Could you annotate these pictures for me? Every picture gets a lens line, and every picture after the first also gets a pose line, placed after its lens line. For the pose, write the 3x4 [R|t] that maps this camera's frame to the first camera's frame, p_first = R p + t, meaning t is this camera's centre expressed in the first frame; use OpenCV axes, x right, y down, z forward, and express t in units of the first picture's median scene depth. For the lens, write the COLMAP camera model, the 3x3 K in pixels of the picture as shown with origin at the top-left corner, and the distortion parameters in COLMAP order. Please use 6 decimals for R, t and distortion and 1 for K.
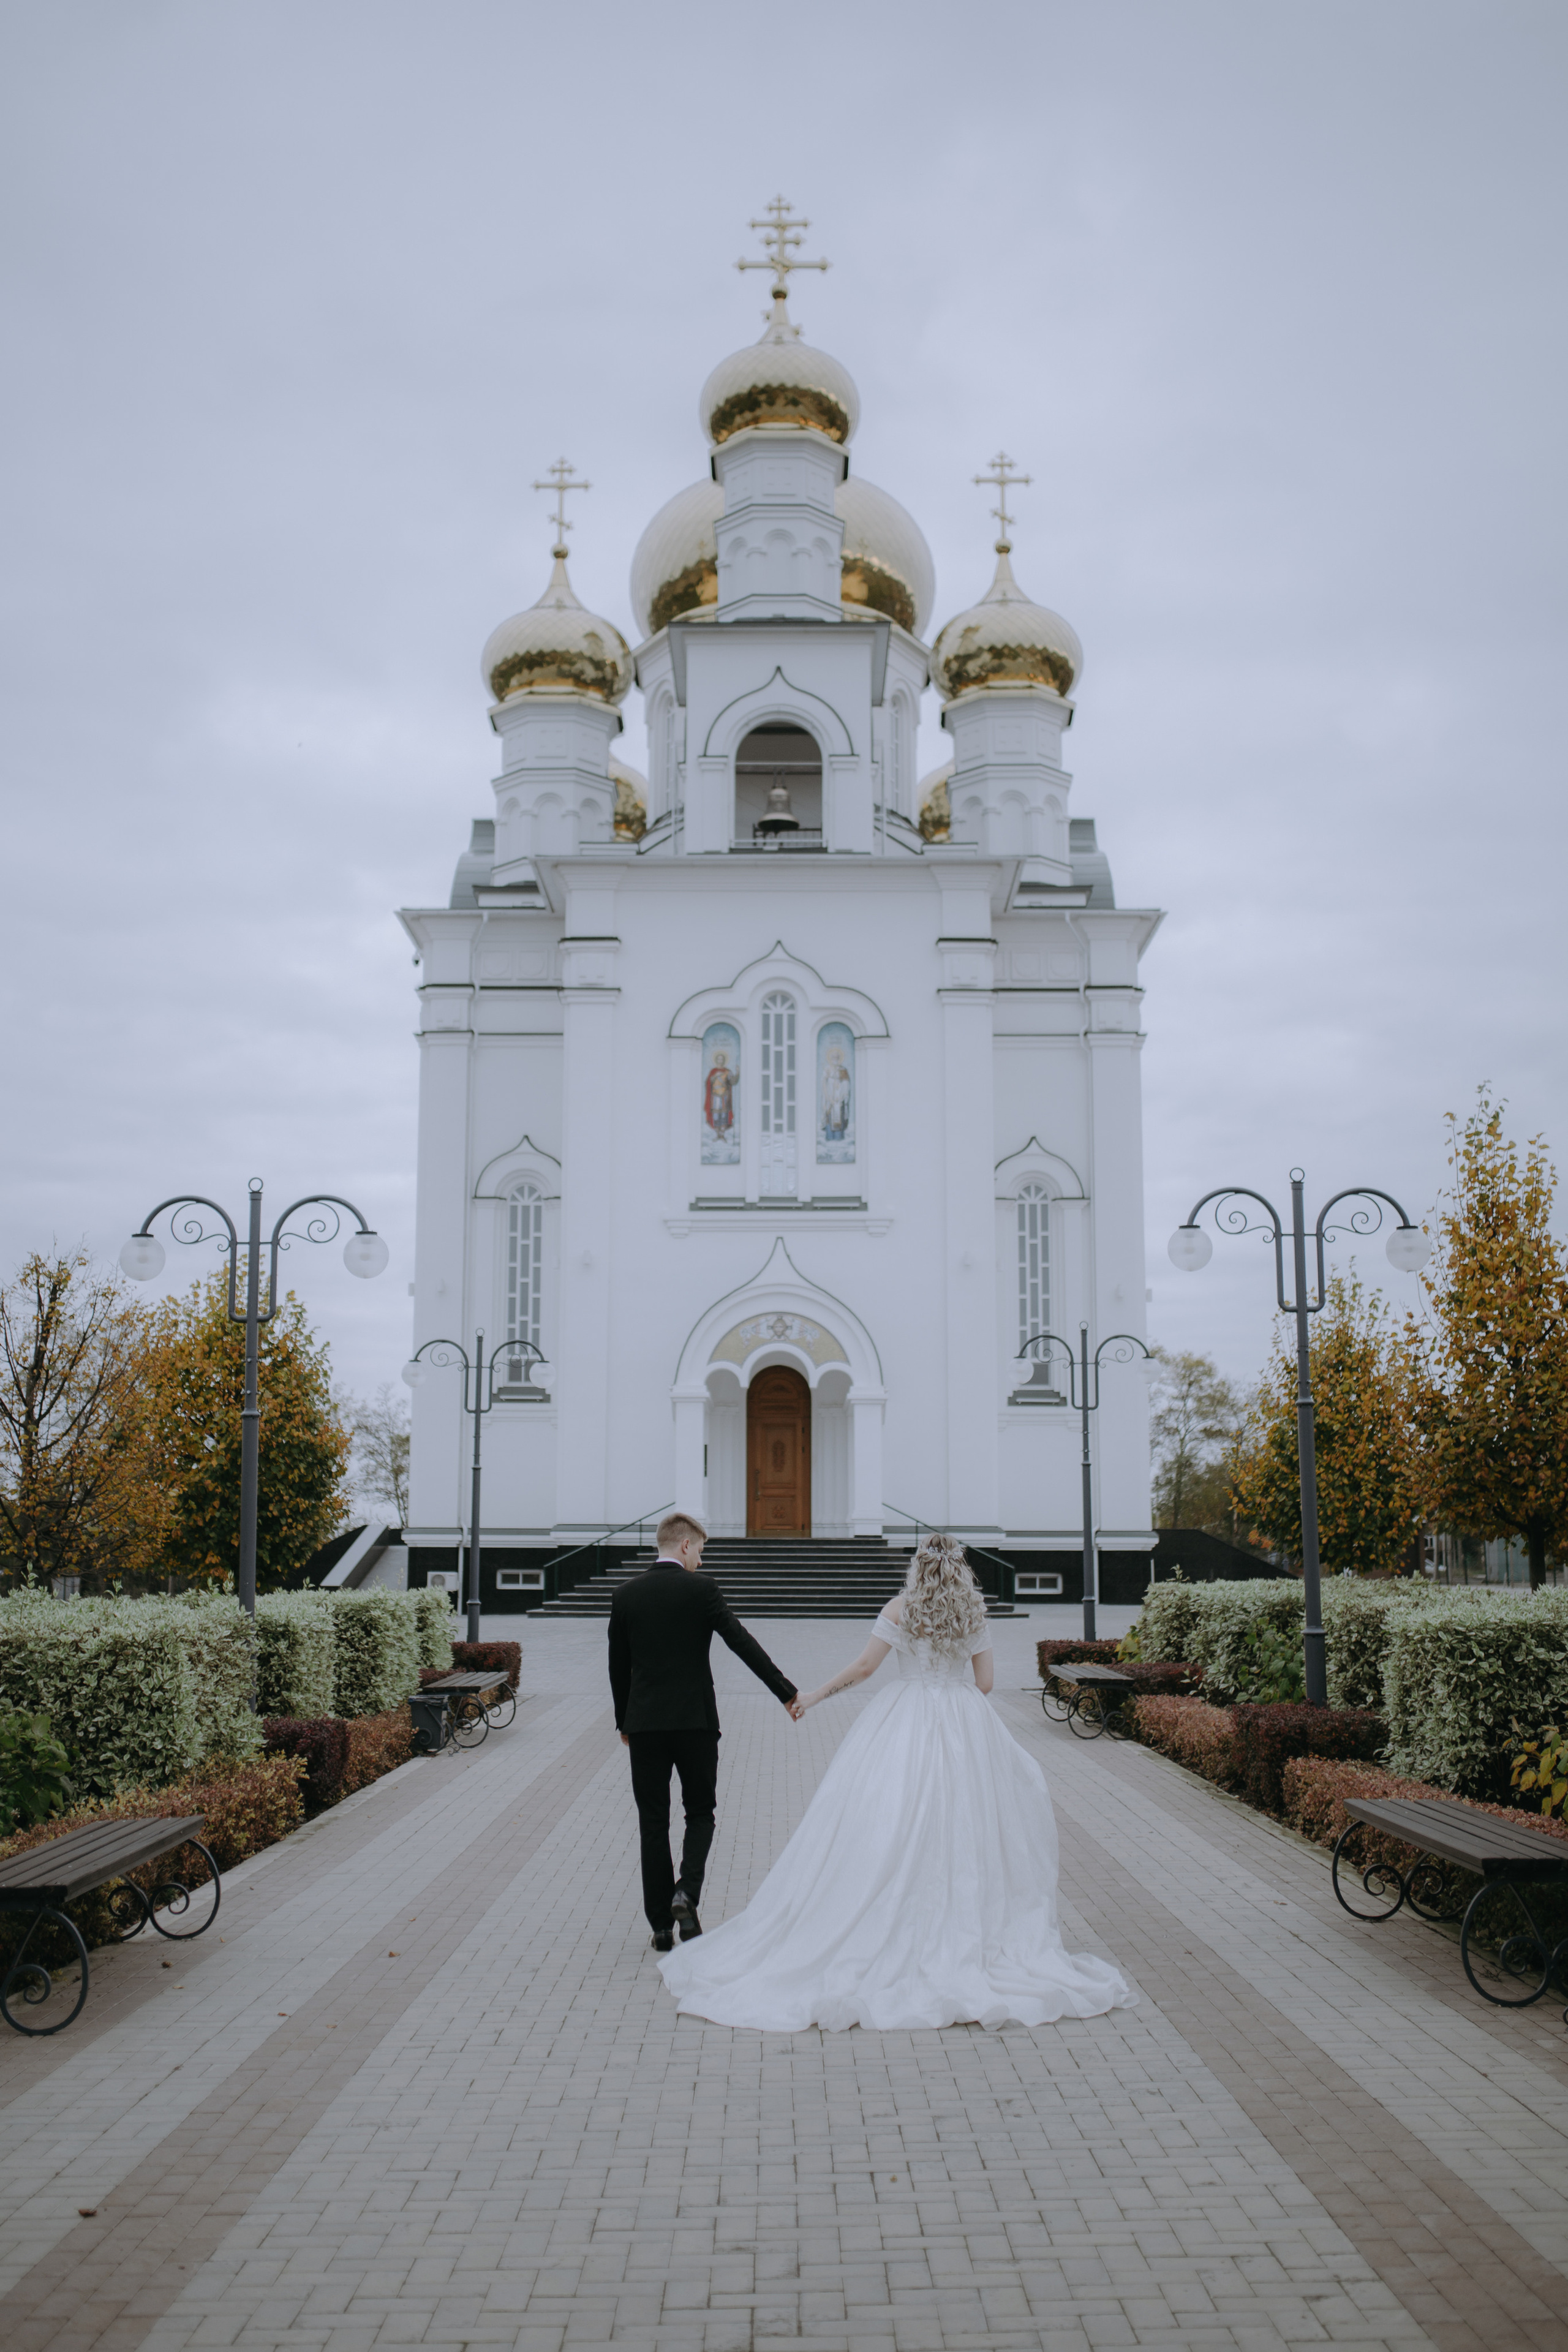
lens RADIAL K [[2348.7, 0, 725.3], [0, 2348.7, 1171.2], [0, 0, 1]] dist [-0.043341, 0.003440]
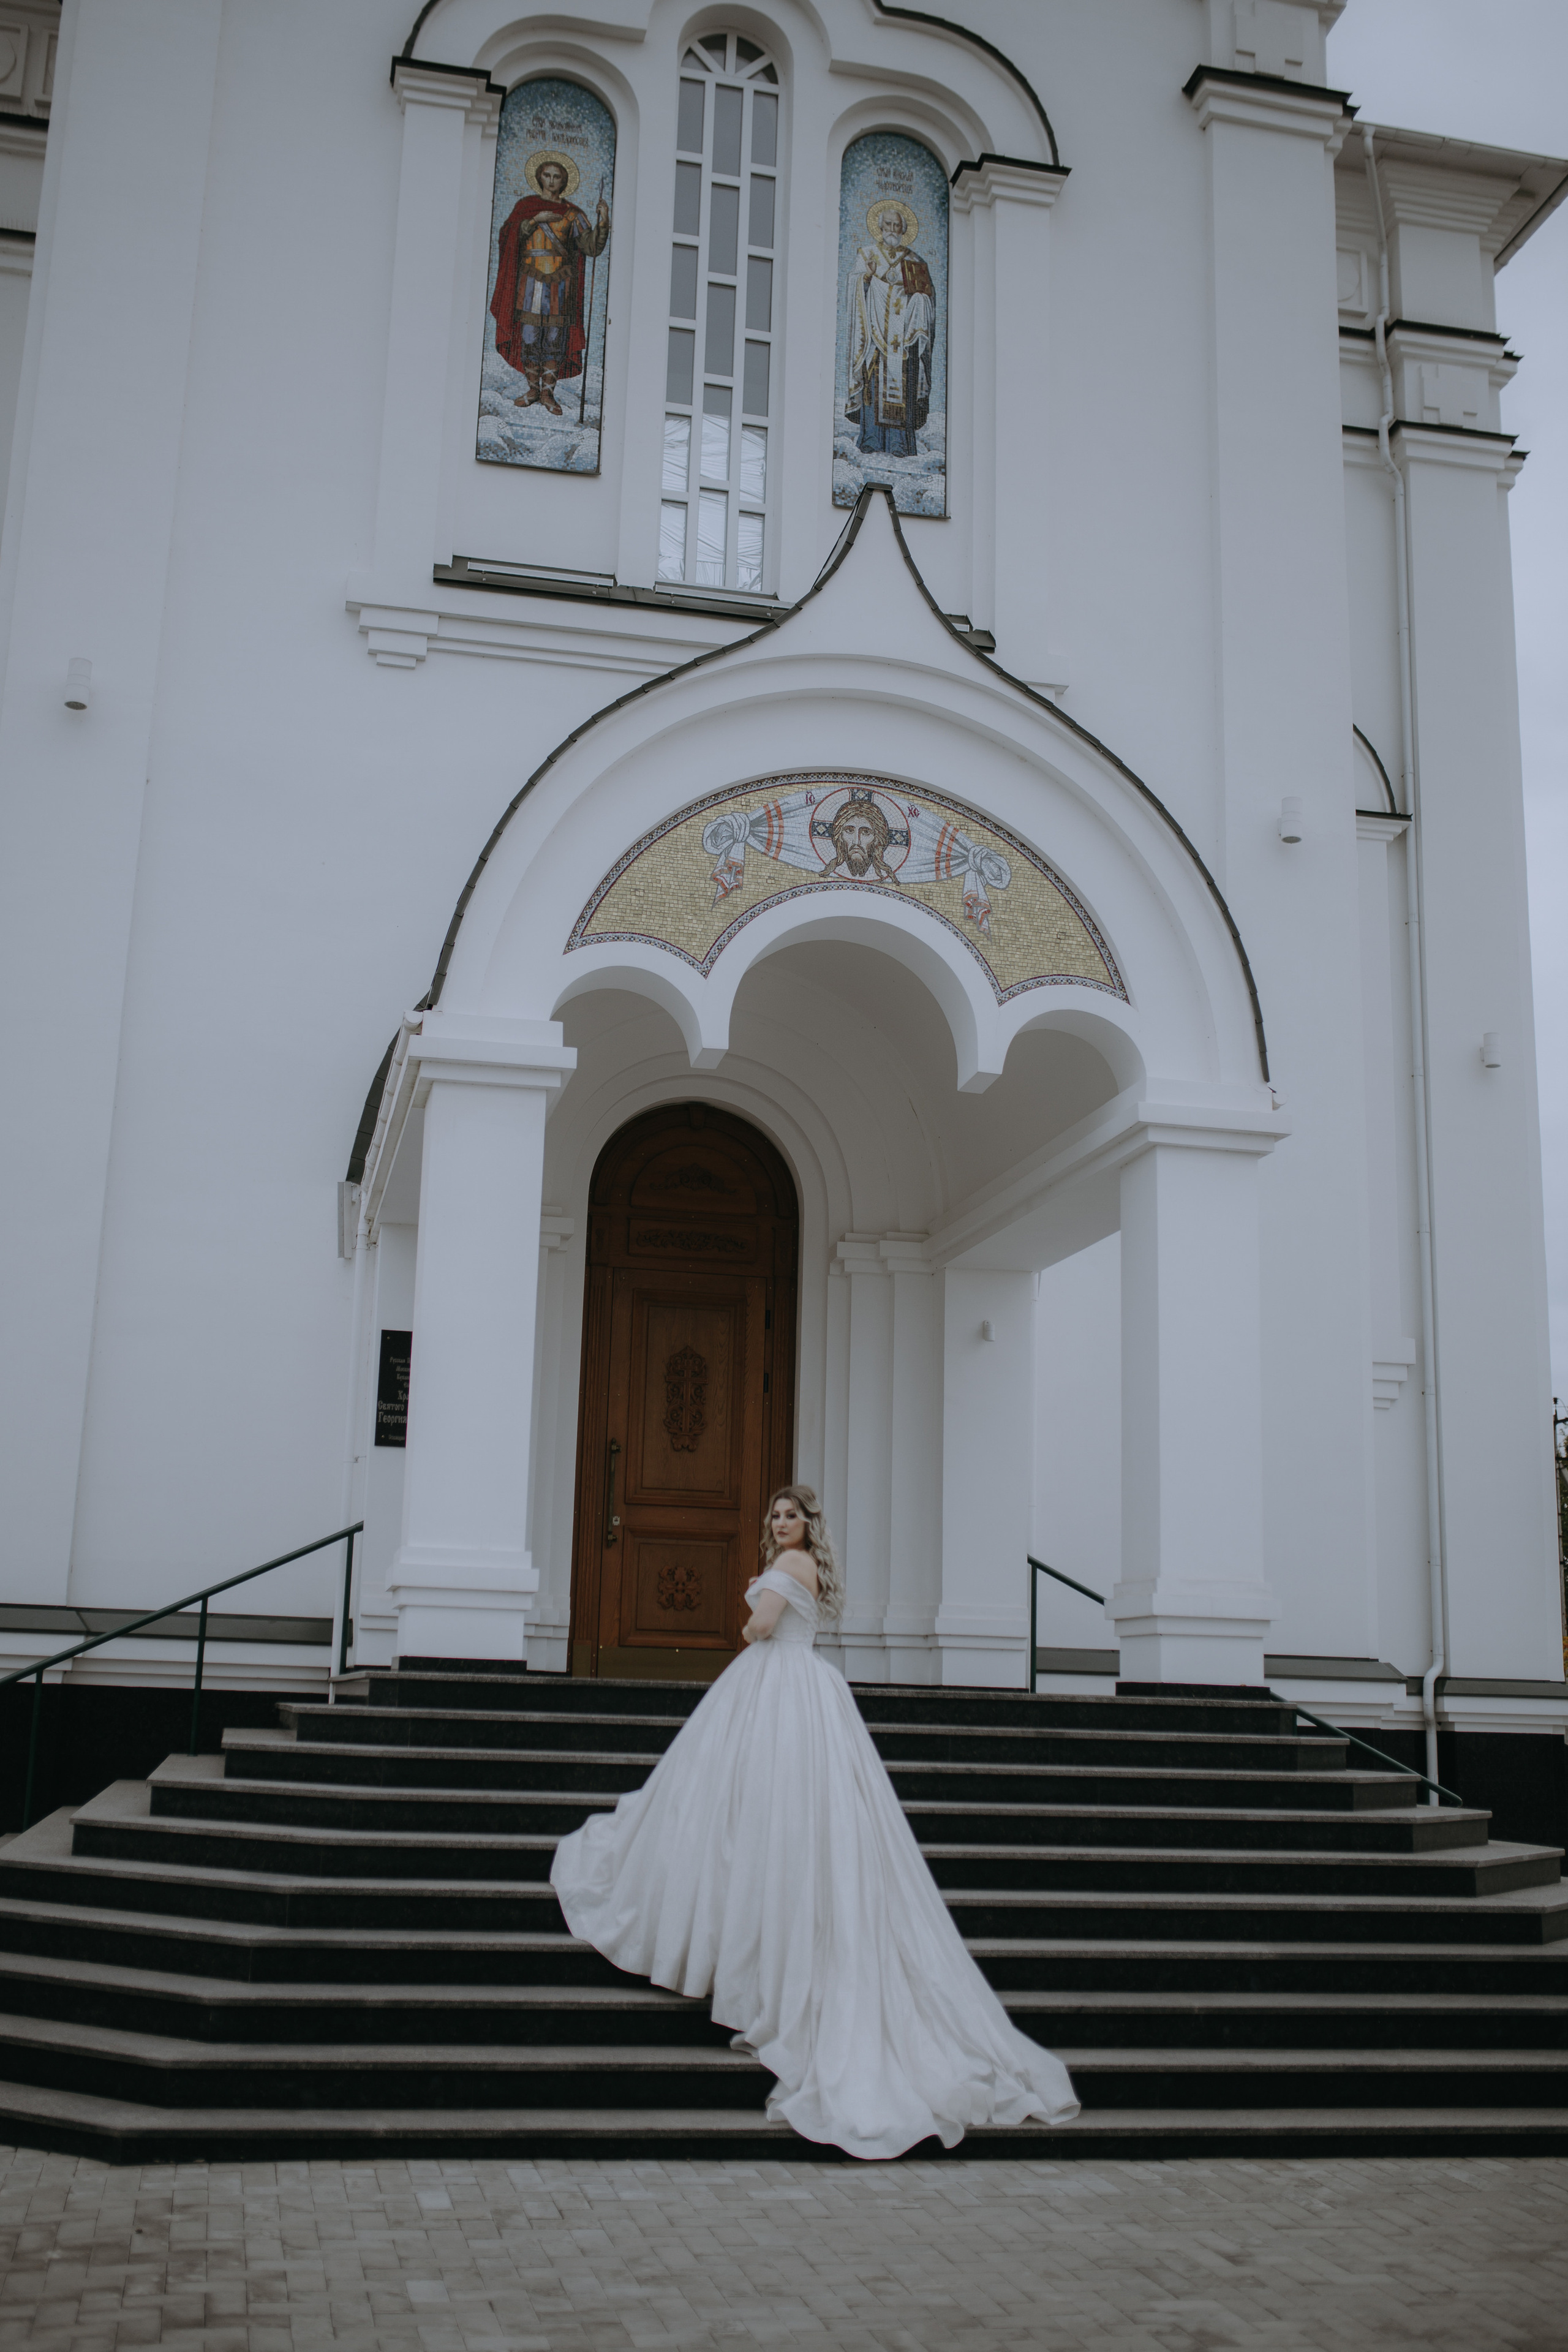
lens RADIAL K [[2348.7, 0, 725.3], [0, 2348.7, 1171.2], [0, 0, 1]] dist [-0.043341, 0.003440]
pose [[0.973293, 0.076472, 0.216454, -0.038159], [-0.065176, 0.996136, -0.058864, 0.107065], [-0.220120, 0.043185, 0.974517, 0.691153]]
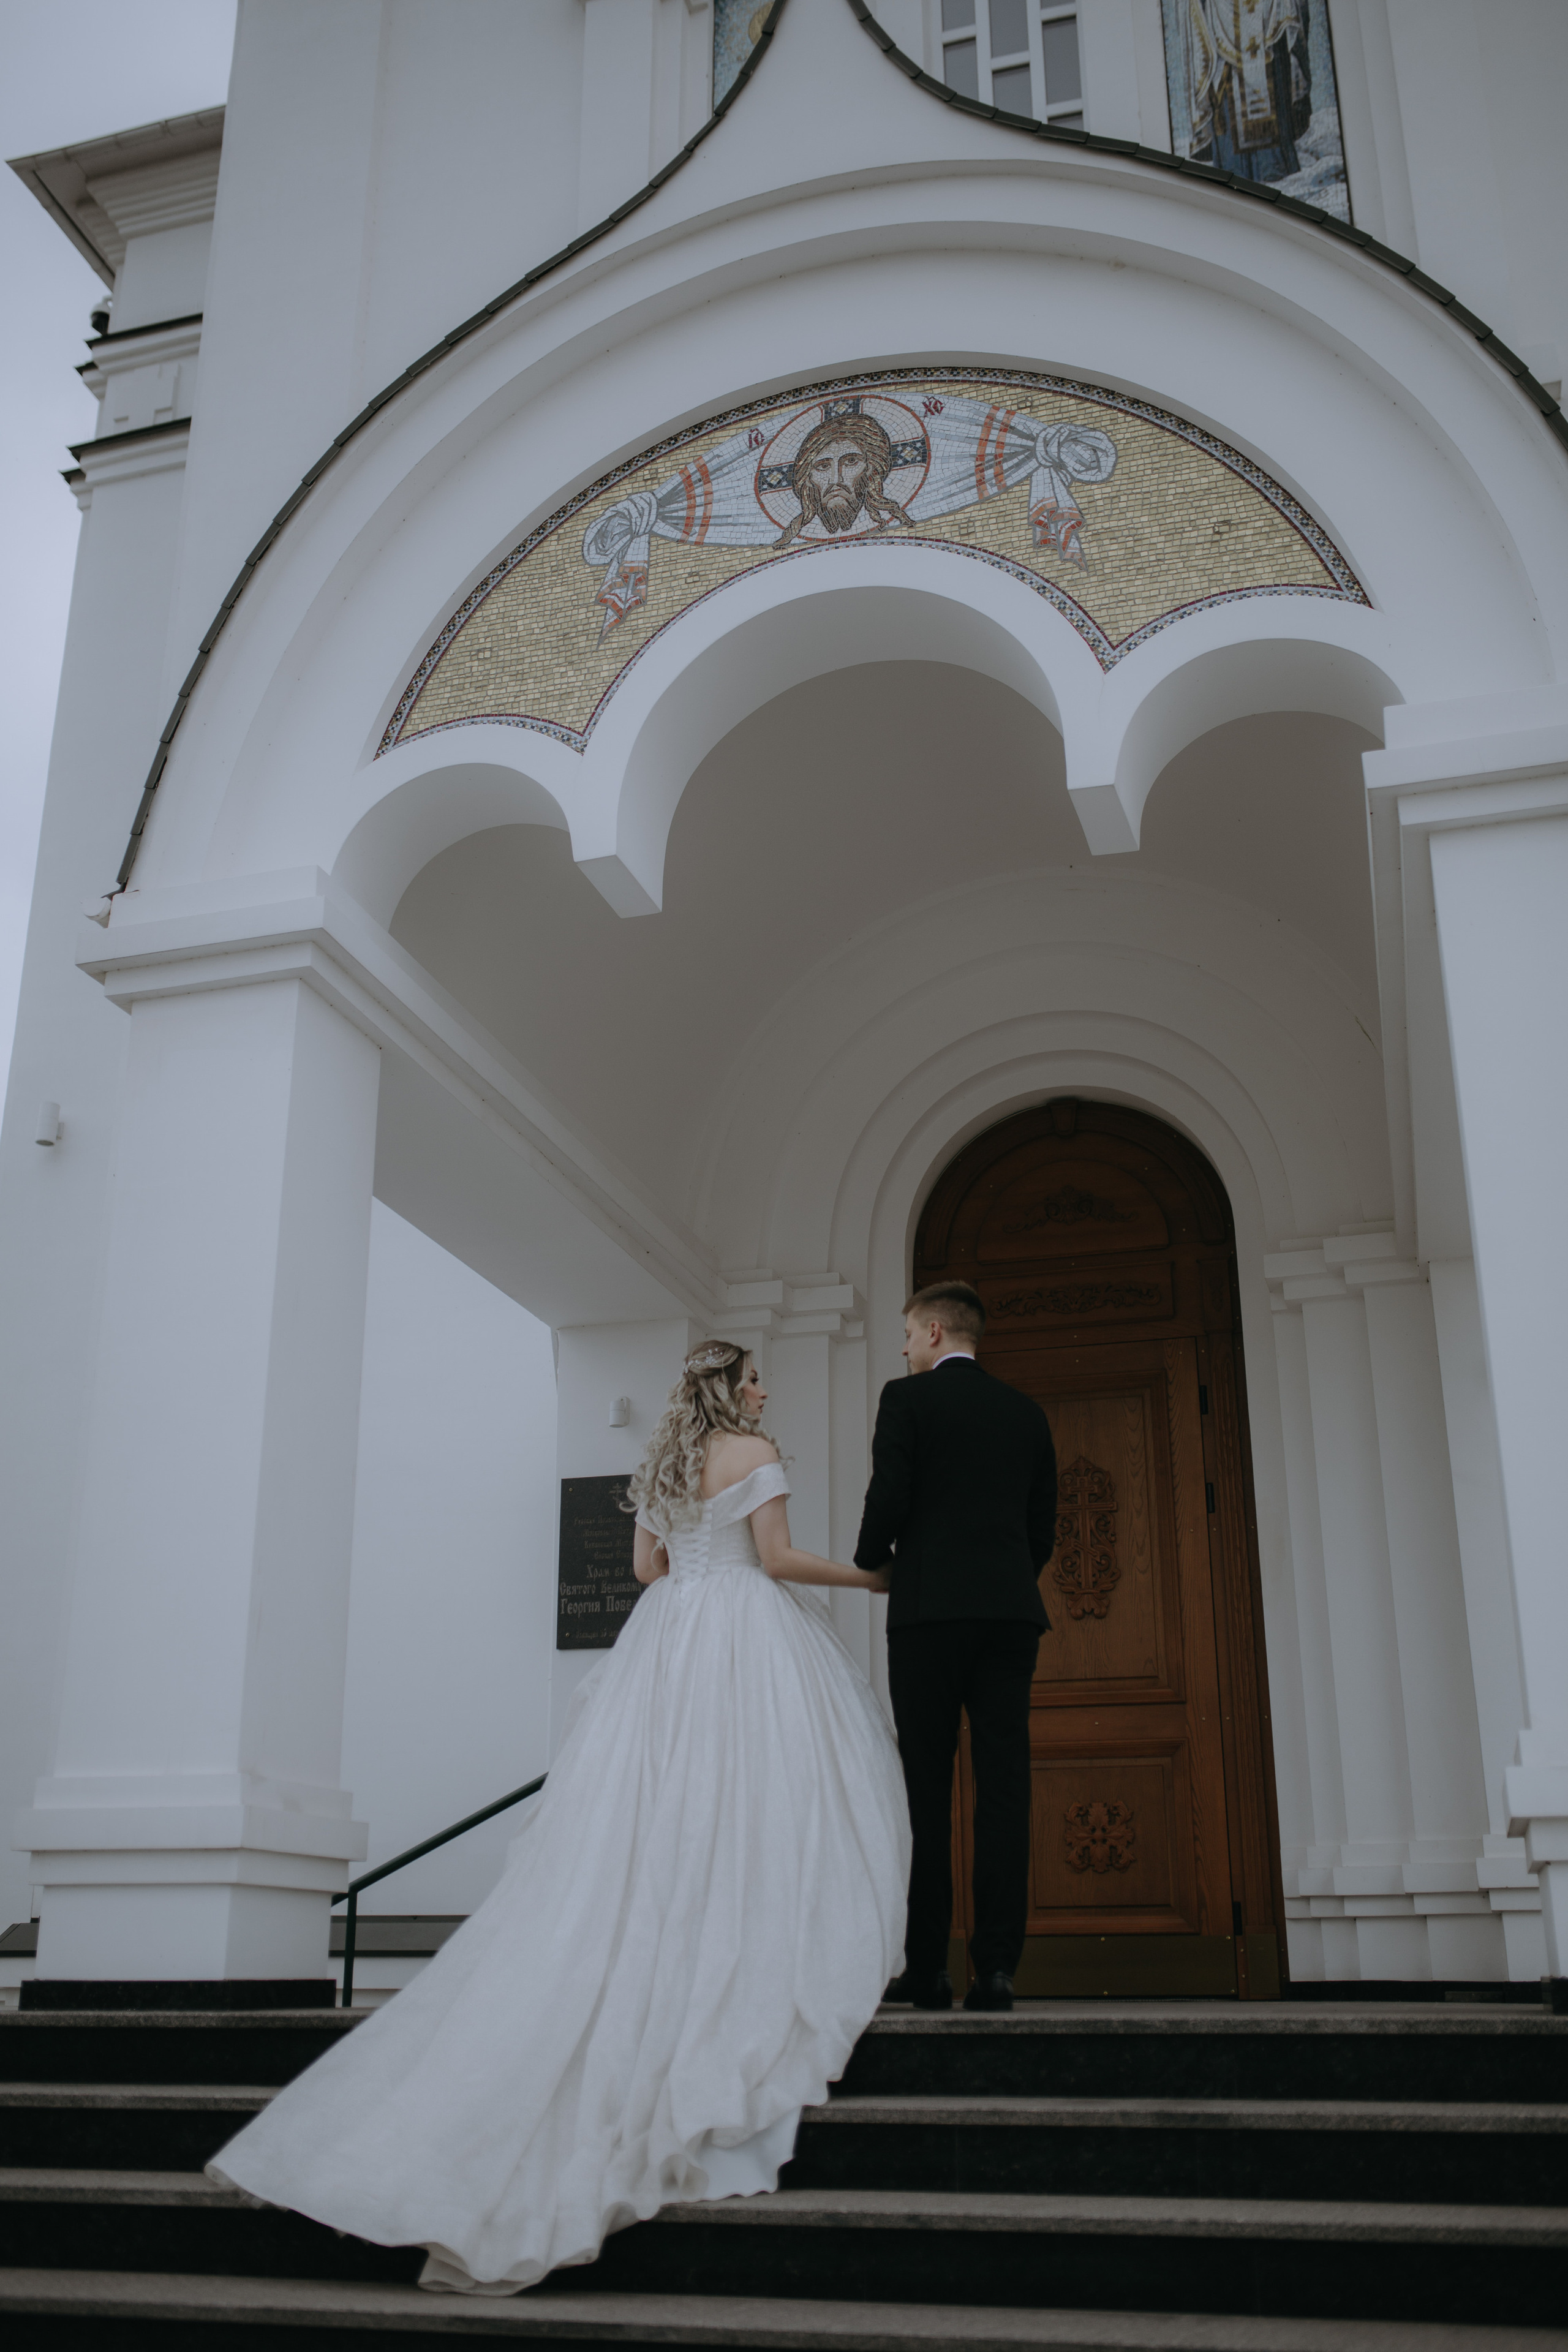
lens RADIAL K [[2224.9, 0, 771.9], [0, 2224.9, 1169.5], [0, 0, 1]] dist [-0.060275, 0.095581]
pose [[0.966924, -0.093535, -0.237297, 0.042913], [0.047932, 0.980394, -0.191130, 0.122225], [0.250522, 0.173434, 0.952449, 0.796017]]
